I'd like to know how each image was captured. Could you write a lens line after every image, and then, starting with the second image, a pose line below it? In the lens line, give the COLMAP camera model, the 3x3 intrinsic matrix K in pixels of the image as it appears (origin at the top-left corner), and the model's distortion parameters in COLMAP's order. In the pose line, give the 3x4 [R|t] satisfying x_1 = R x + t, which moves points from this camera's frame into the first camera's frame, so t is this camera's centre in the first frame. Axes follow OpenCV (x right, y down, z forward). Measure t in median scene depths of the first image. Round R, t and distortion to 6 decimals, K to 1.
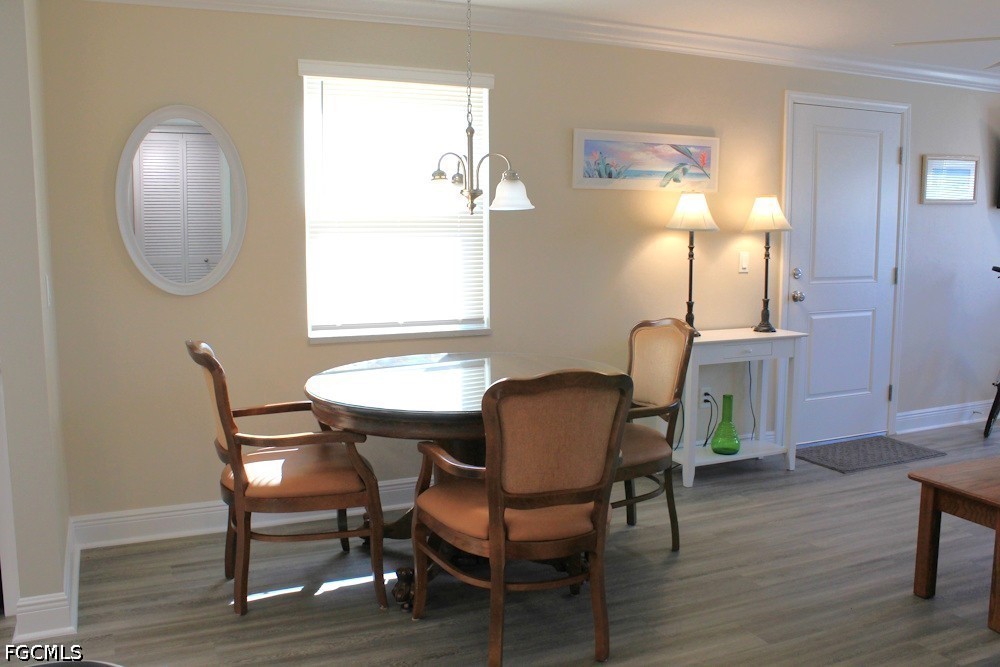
lens RADIAL K [[871.9, 0, 500.0], [0, 871.9, 333.5], [0, 0, 1]] dist [-0.195512, 0.186248]
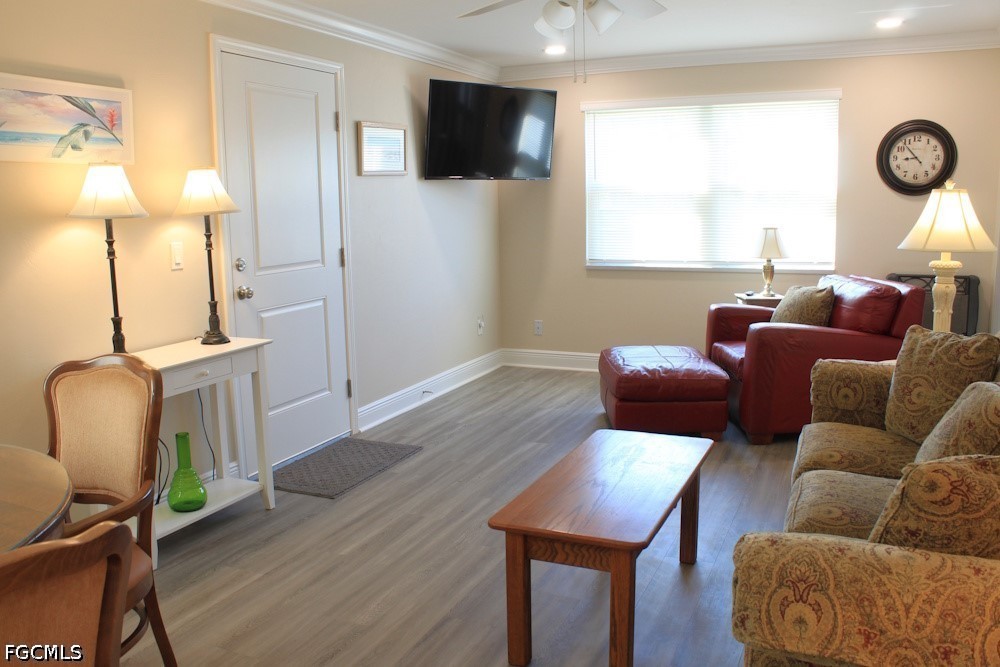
lens RADIAL K [[829.5, 0, 500.0], [0, 829.5, 333.5], [0, 0, 1]] dist [-0.170725, 0.152558]
pose [[0.740050, -0.119644, 0.661824, 0.011636], [0.100598, 0.992671, 0.066966, -0.035142], [-0.664986, 0.017020, 0.746662, 0.280937]]
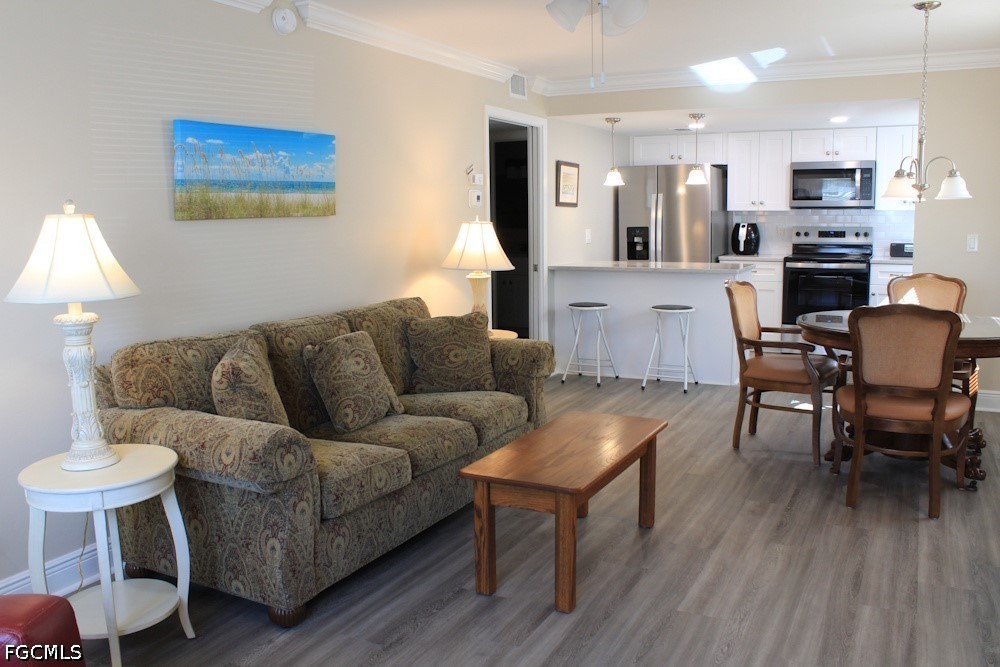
lens RADIAL K [[829.5, 0, 500.0], [0, 829.5, 333.5], [0, 0, 1]] dist [-0.170725, 0.152558]
pose [[-0.778658, 0.106088, -0.618415, 0.898015], [-0.059871, 0.968543, 0.241537, -0.141525], [0.624585, 0.225100, -0.747812, 1.107101]]
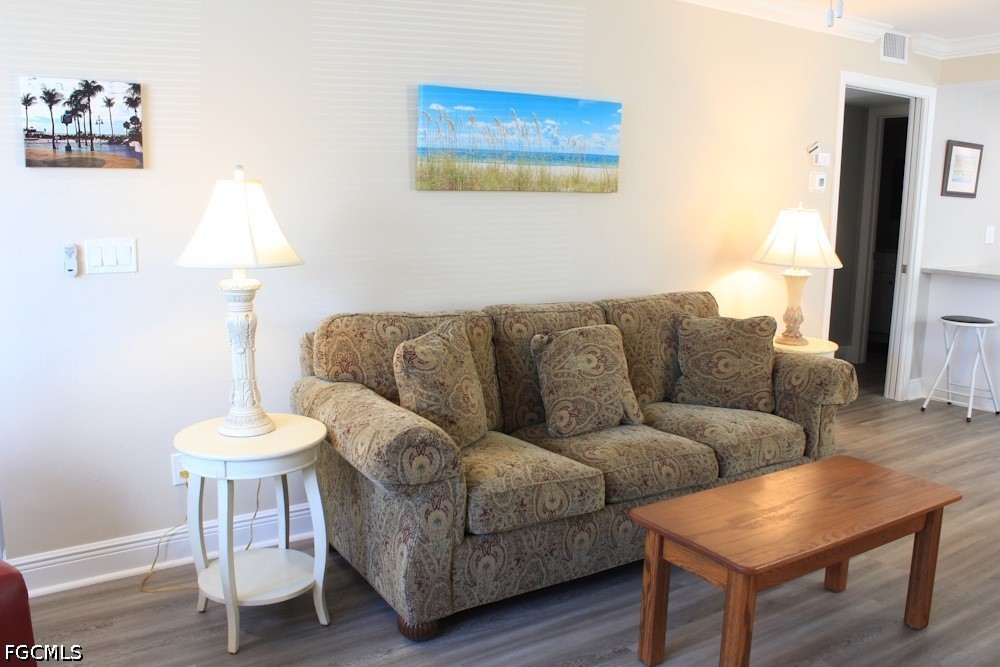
lens RADIAL K [[829.5, 0, 500.0], [0, 829.5, 333.5], [0, 0, 1]] dist [-0.170725, 0.152558]
pose [[-0.987806, 0.015723, -0.154894, 0.707179], [-0.030117, 0.956798, 0.289188, -0.136761], [0.152750, 0.290327, -0.944658, 1.079483]]
